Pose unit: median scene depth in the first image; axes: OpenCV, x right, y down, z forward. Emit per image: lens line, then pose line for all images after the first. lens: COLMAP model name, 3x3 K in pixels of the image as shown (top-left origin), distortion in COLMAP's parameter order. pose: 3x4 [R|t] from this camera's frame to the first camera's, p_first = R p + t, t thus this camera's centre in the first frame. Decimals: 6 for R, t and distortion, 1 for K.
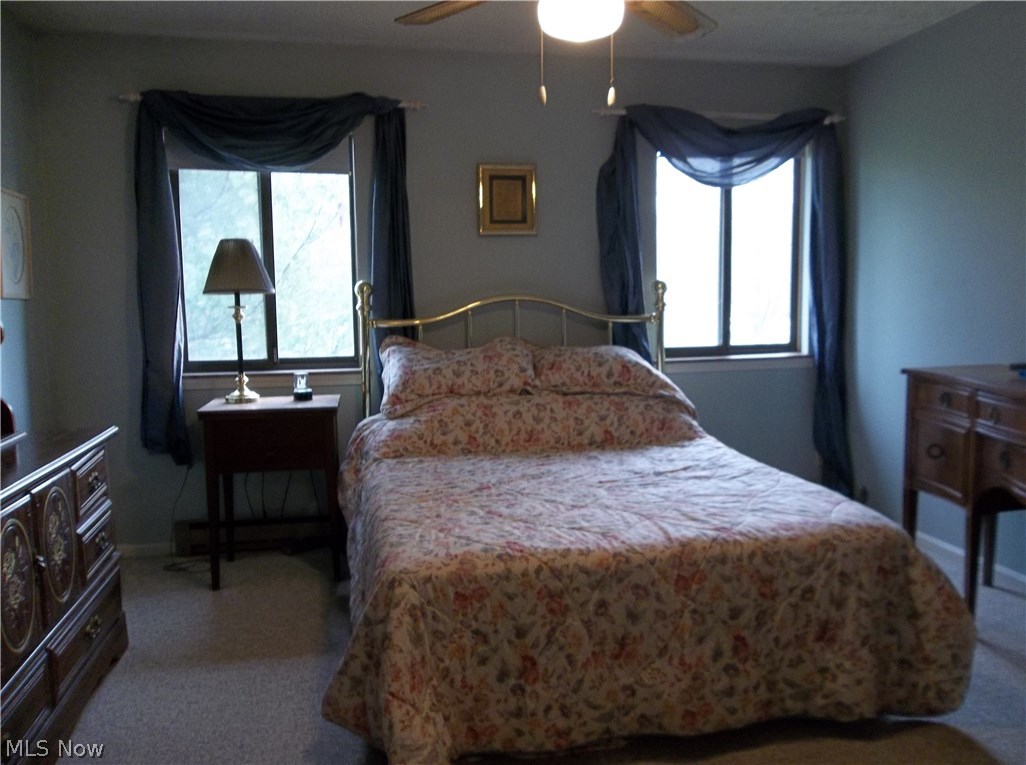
lens RADIAL K [[832.1, 0, 526.7], [0, 832.1, 382.2], [0, 0, 1]] dist [-0.032340, 0.010861]
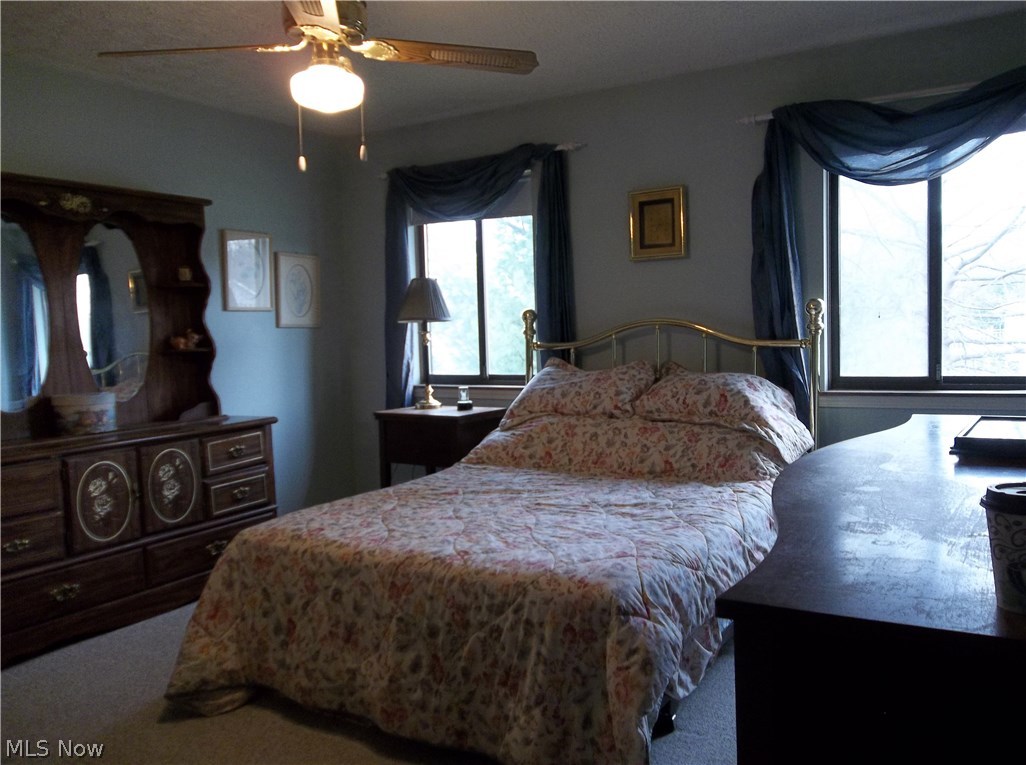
lens RADIAL K [[832.1, 0, 526.7], [0, 832.1, 382.2], [0, 0, 1]] dist [-0.032340, 0.010861]
pose [[0.725594, 0.038176, -0.687063, 0.656845], [-0.053185, 0.998584, -0.000682, -0.023743], [0.686065, 0.037037, 0.726597, 0.202280]]
